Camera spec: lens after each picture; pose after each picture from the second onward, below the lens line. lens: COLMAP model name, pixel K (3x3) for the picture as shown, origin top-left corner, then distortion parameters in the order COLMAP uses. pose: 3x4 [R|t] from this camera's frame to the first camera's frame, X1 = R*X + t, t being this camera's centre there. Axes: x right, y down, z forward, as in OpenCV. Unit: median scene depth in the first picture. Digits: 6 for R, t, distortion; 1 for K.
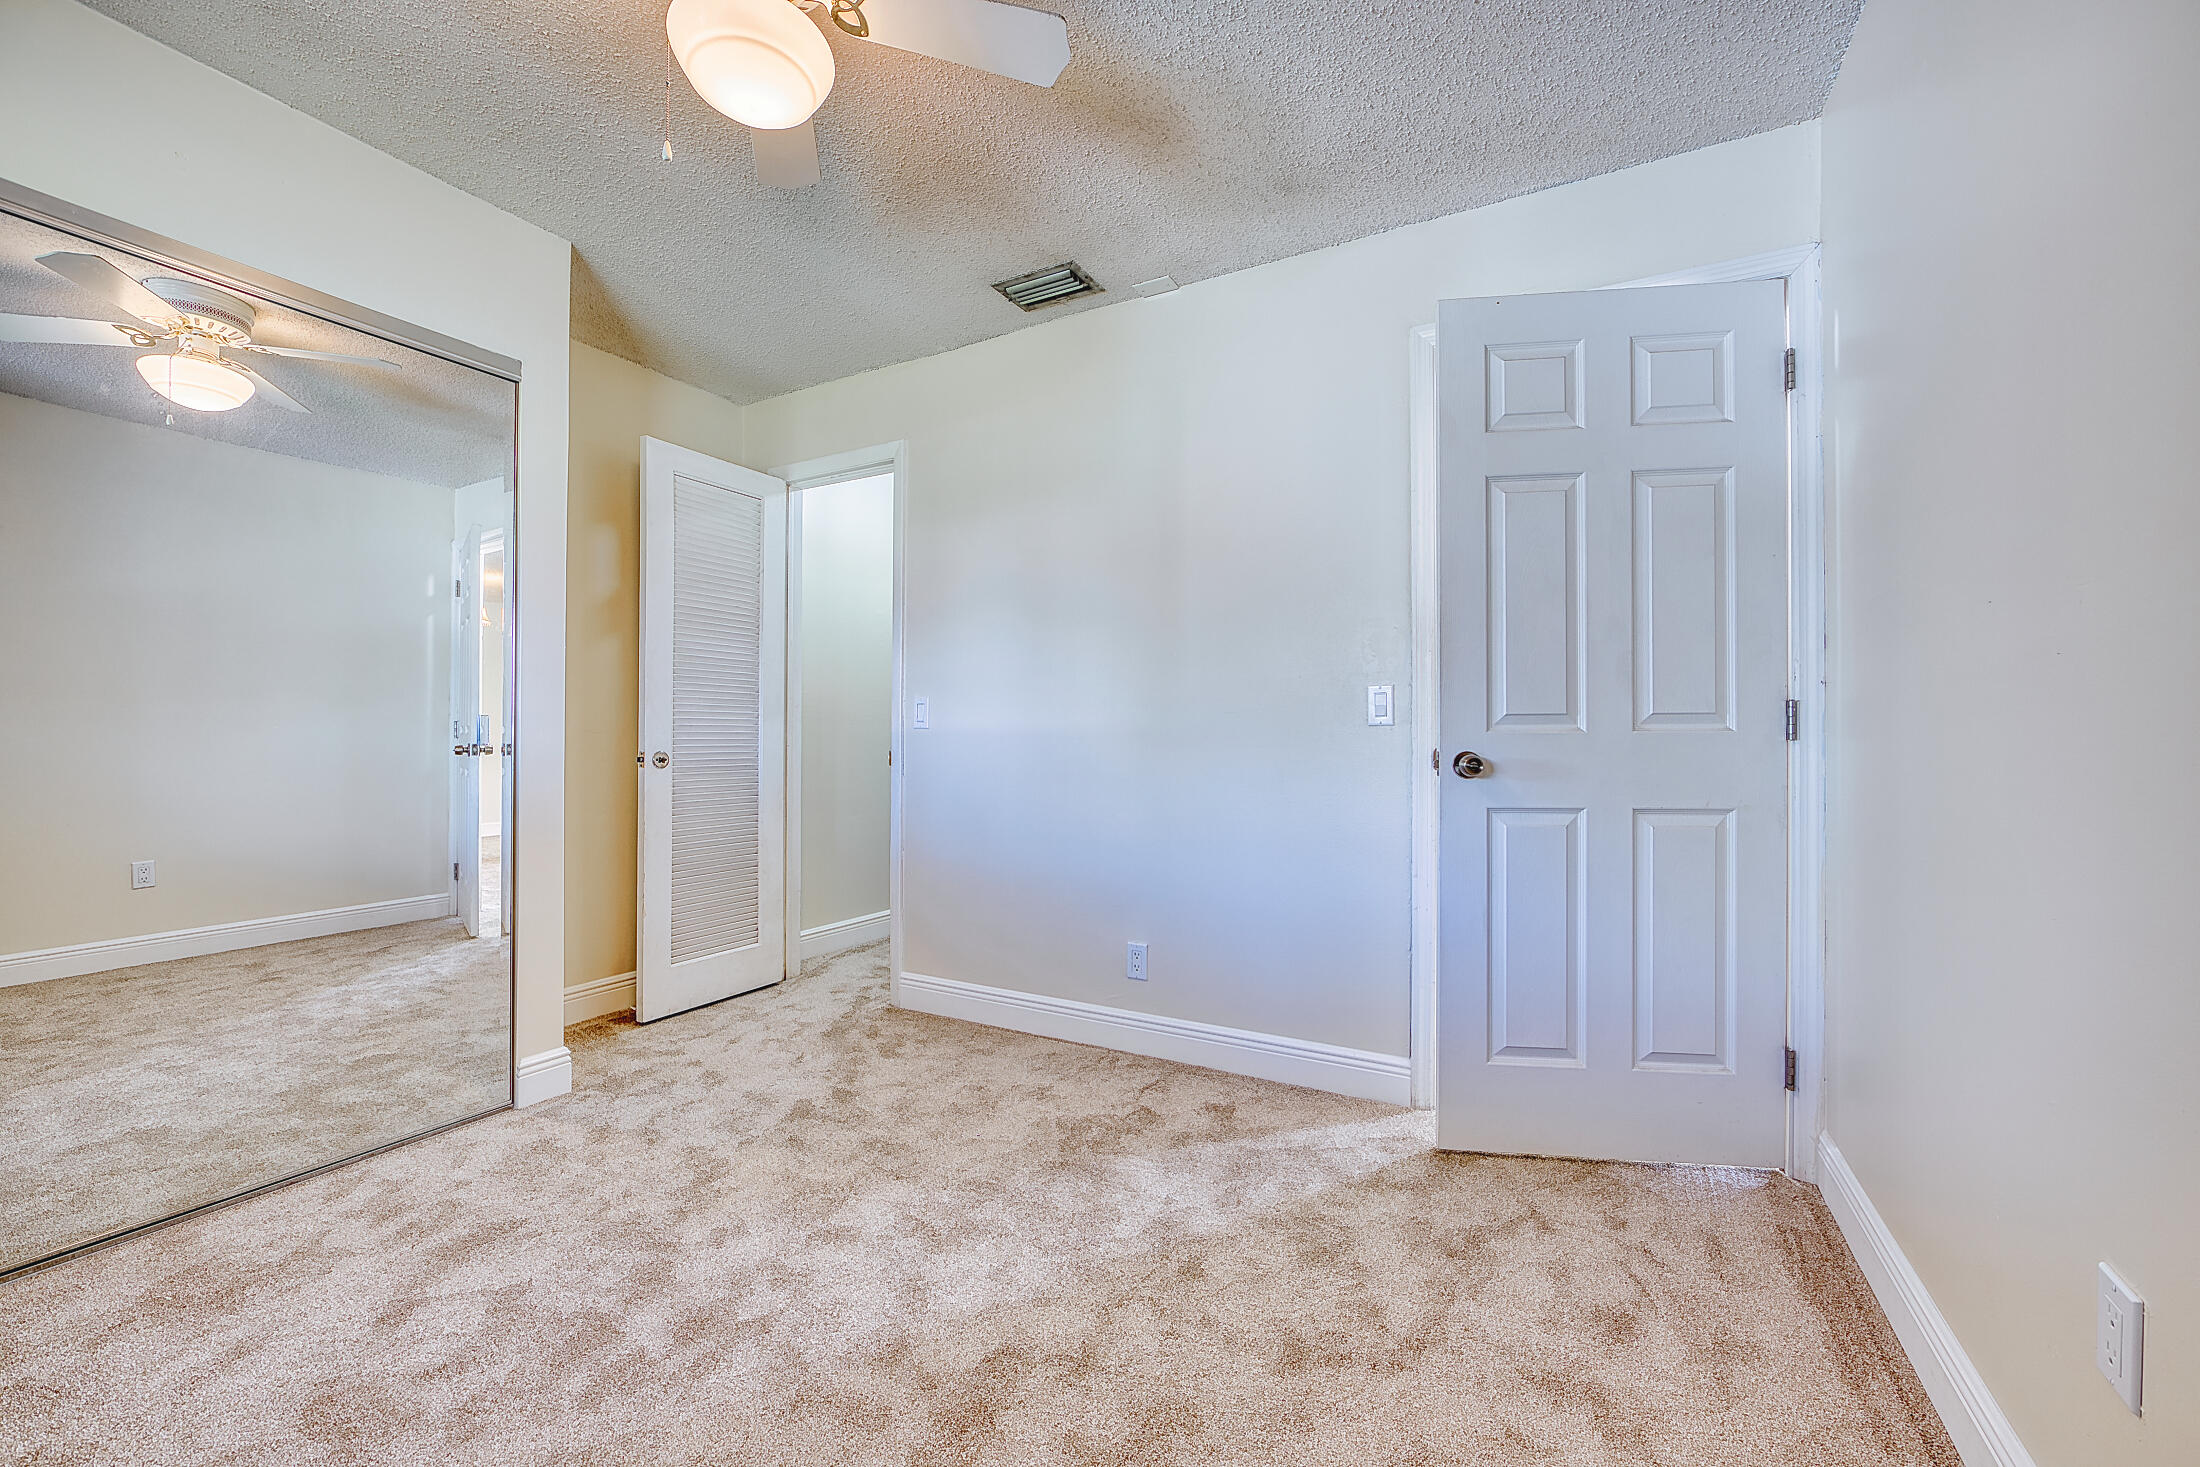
lens RADIAL K [[887.9, 0, 1097.8], [0, 887.9, 733.5], [0, 0, 1]] dist [0.000093, -0.000116]
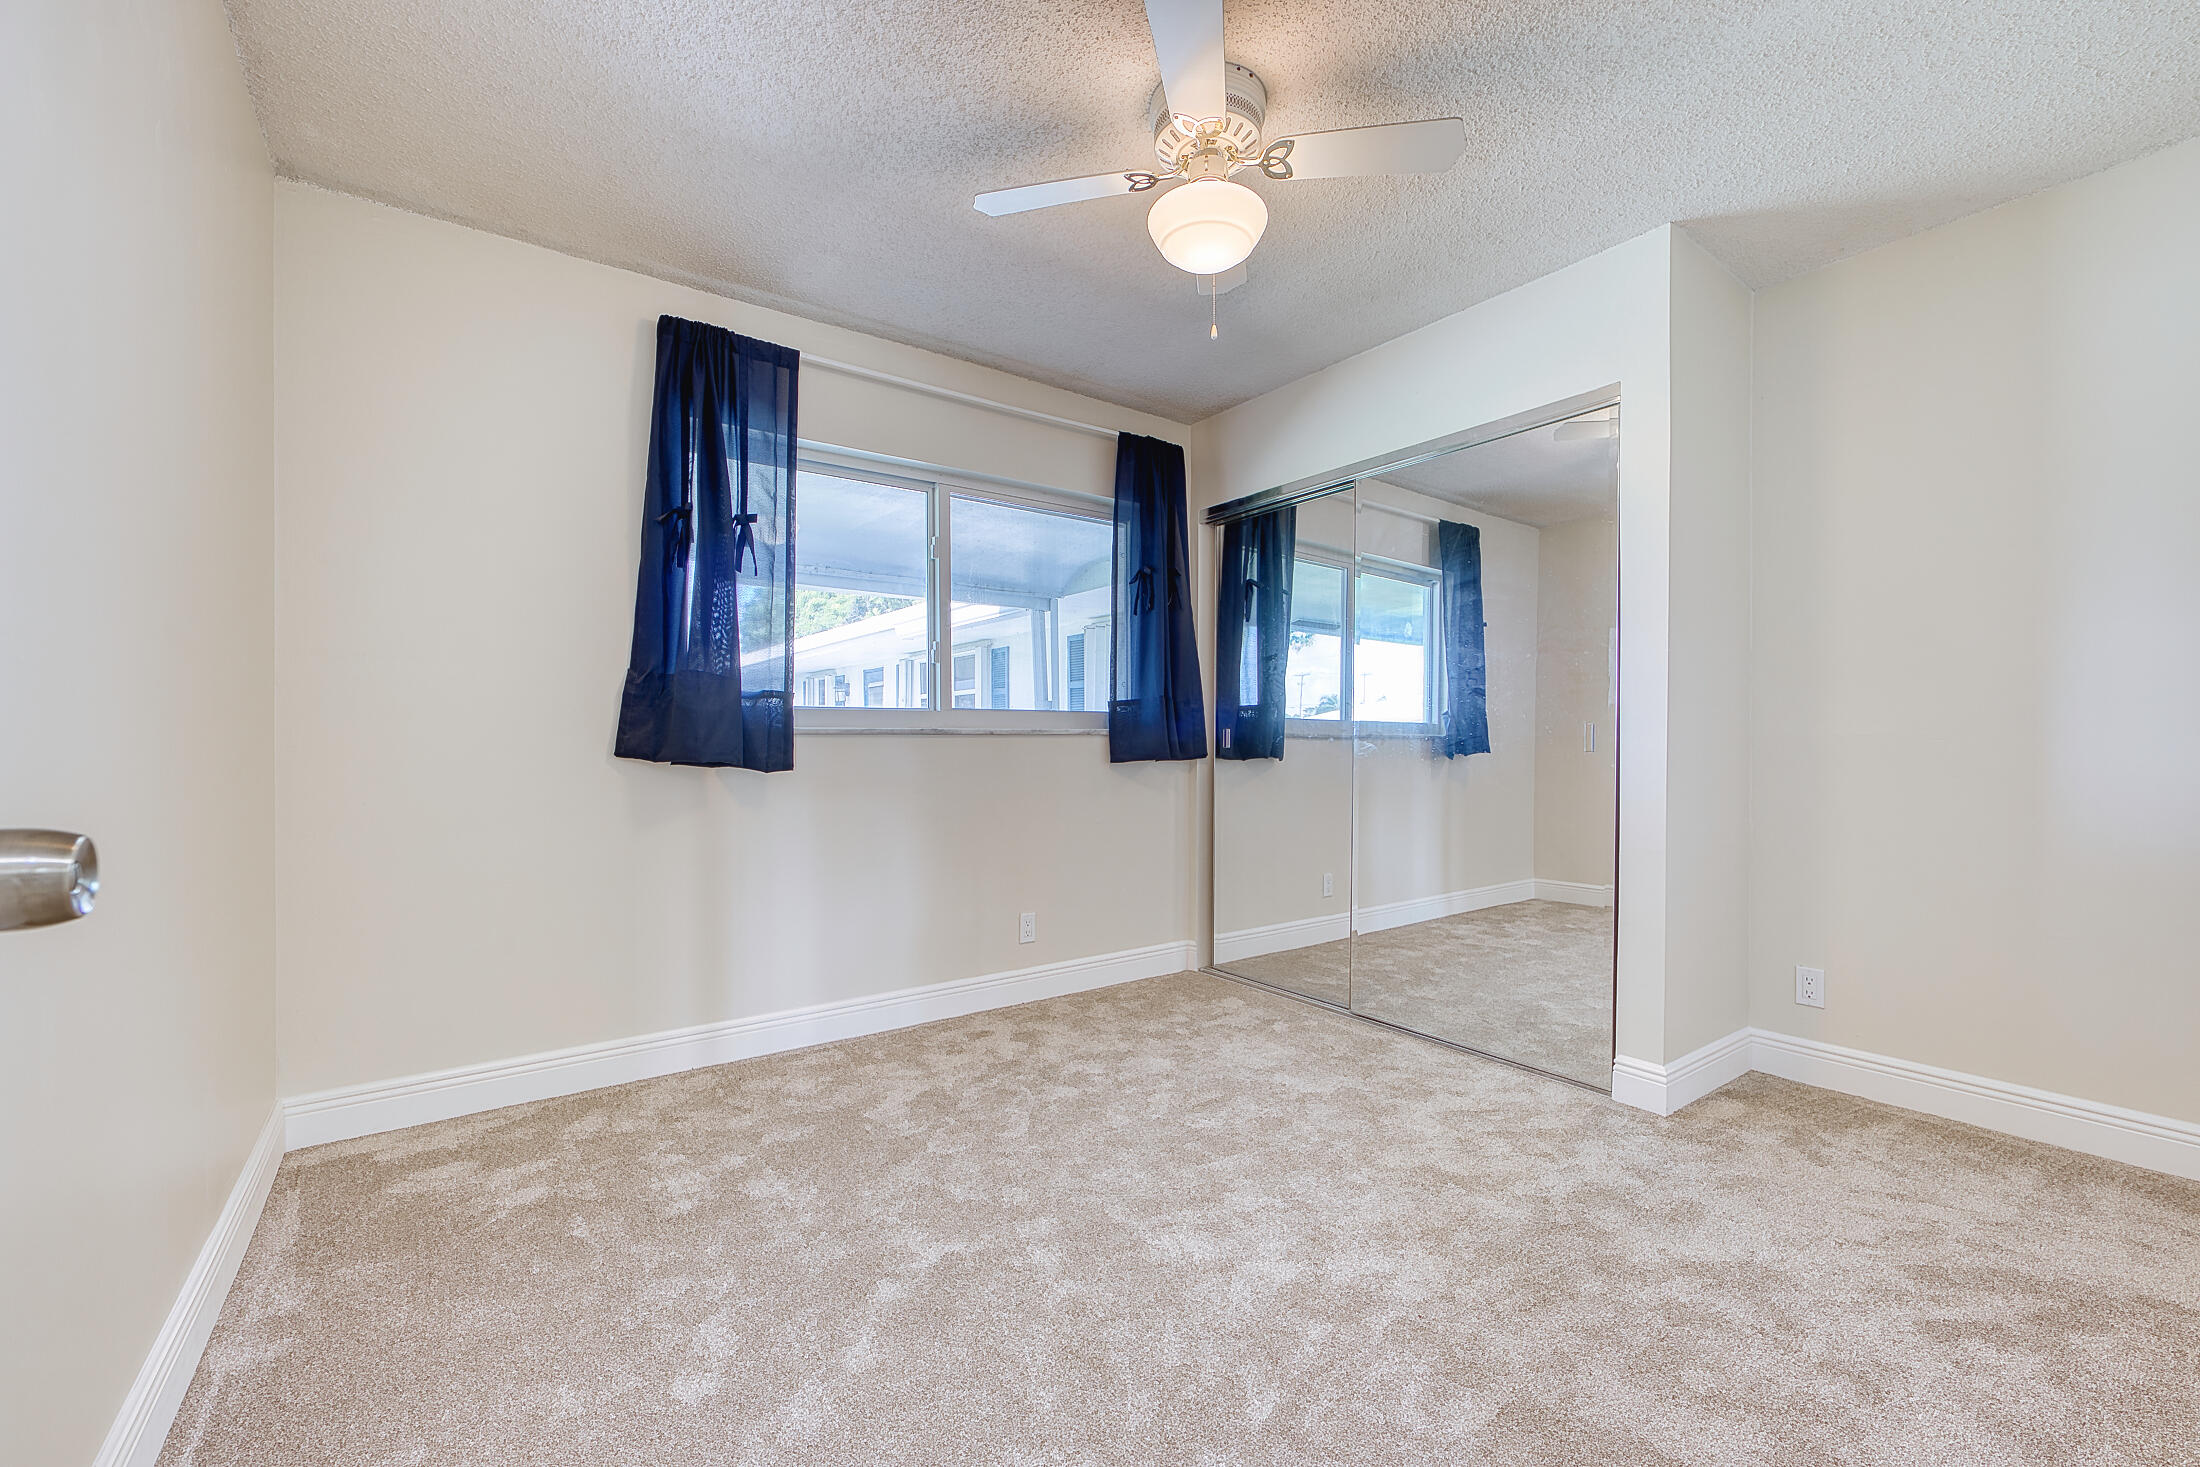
lens RADIAL K [[887.9, 0, 1095.0], [0, 887.9, 740.3], [0, 0, 1]] dist [0.000093, -0.000116]
pose [[-0.409079, -0.004042, -0.912490, 0.484437], [0.001456, 0.999986, -0.005083, 0.006713], [0.912498, -0.003408, -0.409067, 0.781173]]
